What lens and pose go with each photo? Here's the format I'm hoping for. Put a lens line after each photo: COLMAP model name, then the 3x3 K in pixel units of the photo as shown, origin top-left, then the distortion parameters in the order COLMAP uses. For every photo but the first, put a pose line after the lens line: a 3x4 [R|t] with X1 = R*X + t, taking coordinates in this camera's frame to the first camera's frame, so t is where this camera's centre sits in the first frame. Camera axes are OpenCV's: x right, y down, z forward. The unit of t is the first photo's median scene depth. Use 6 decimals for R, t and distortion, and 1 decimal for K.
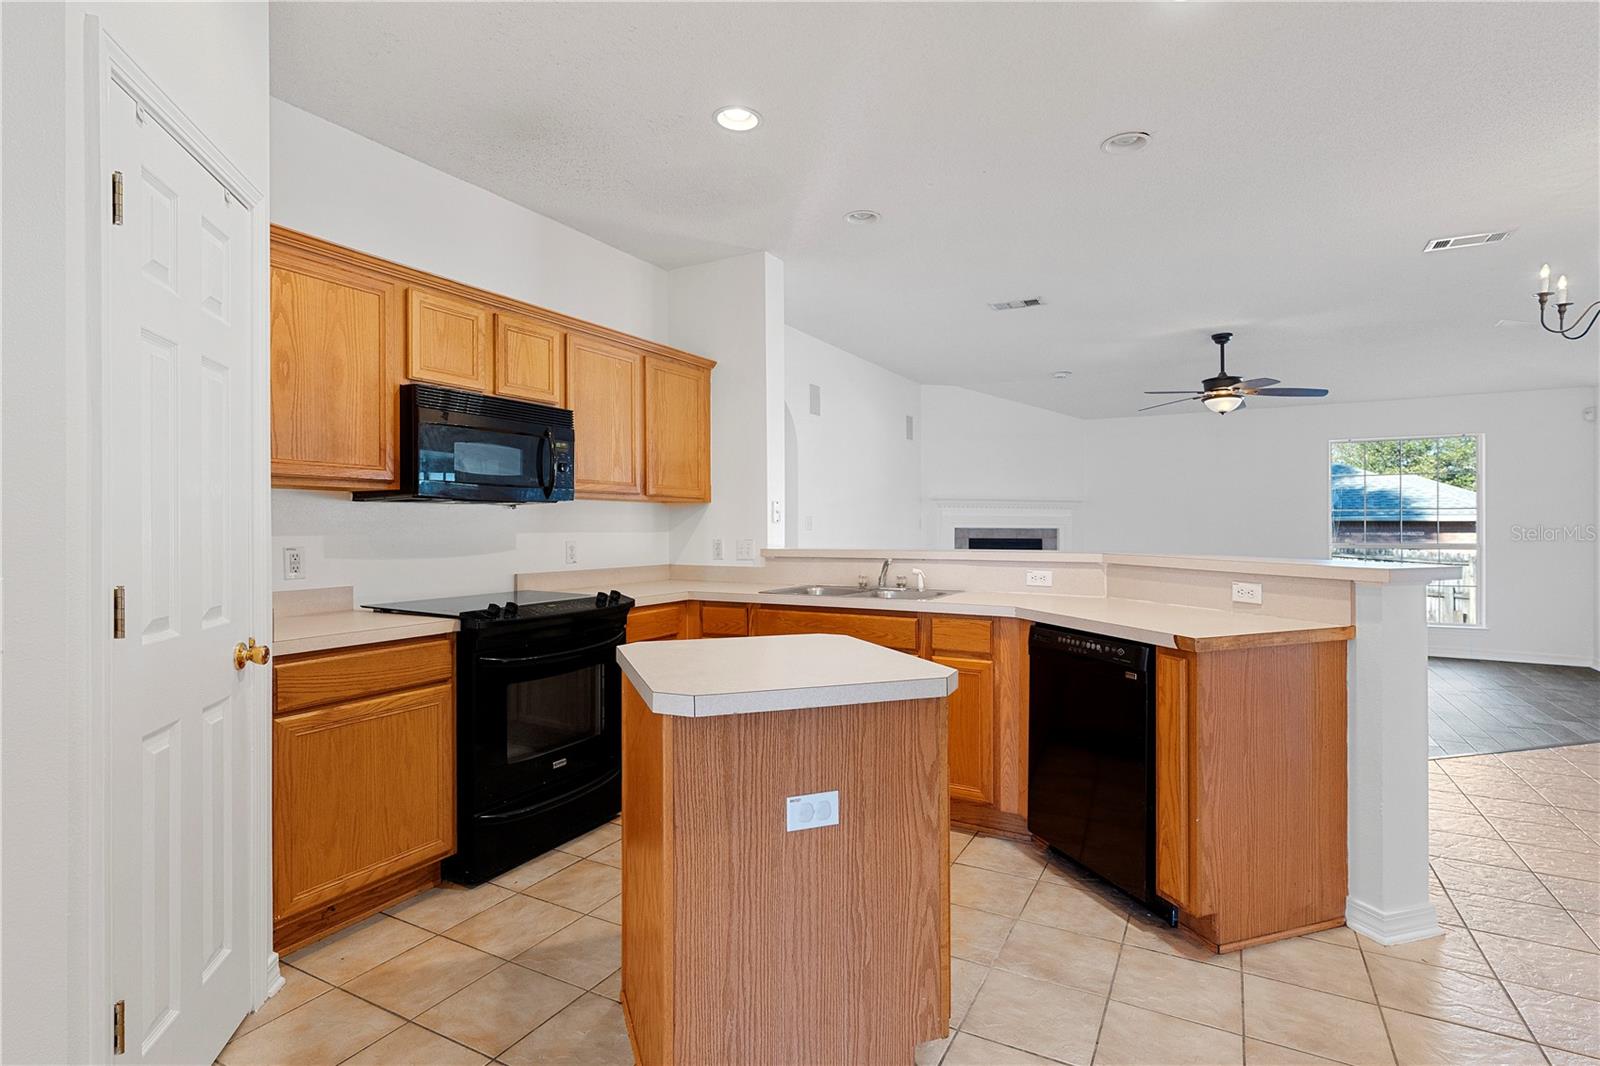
lens RADIAL K [[769.7, 0, 801.6], [0, 769.7, 523.9], [0, 0, 1]] dist [-0.001265, -0.000071]
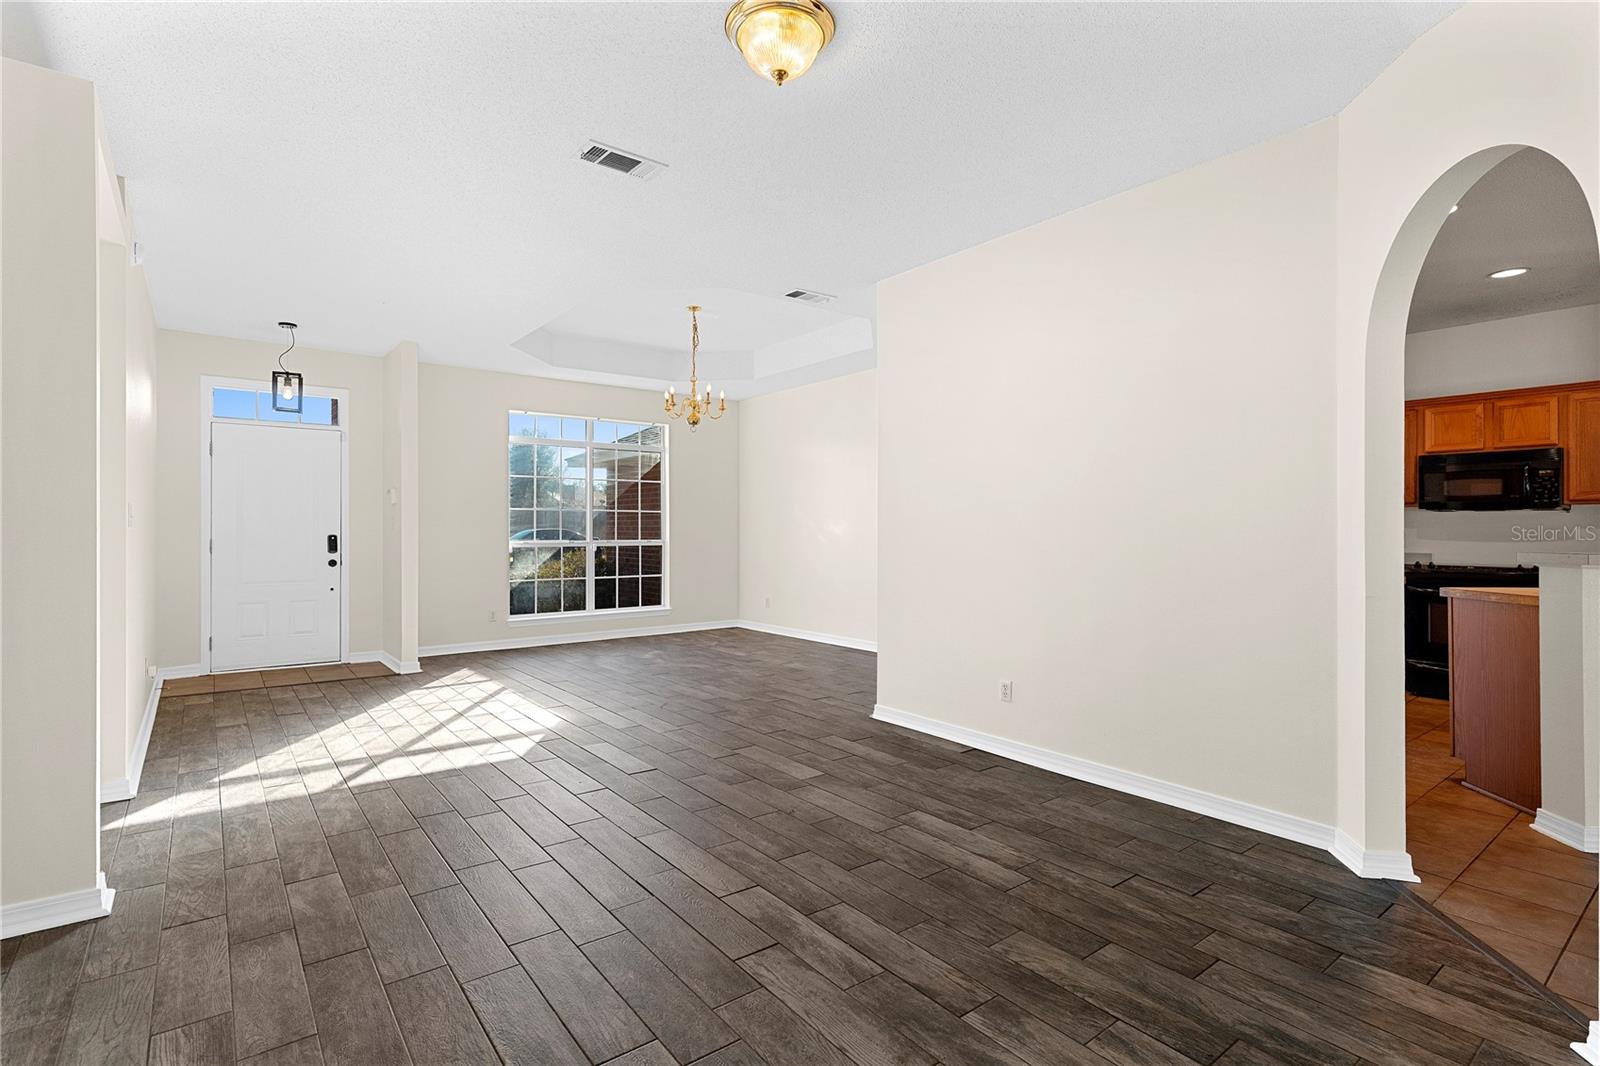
lens RADIAL K [[769.7, 0, 800.2], [0, 769.7, 532.0], [0, 0, 1]] dist [-0.001265, -0.000071]
pose [[-0.394037, -0.002833, -0.919090, 1.826259], [-0.002752, 0.999994, -0.001903, 0.026962], [0.919090, 0.001779, -0.394043, 0.253741]]
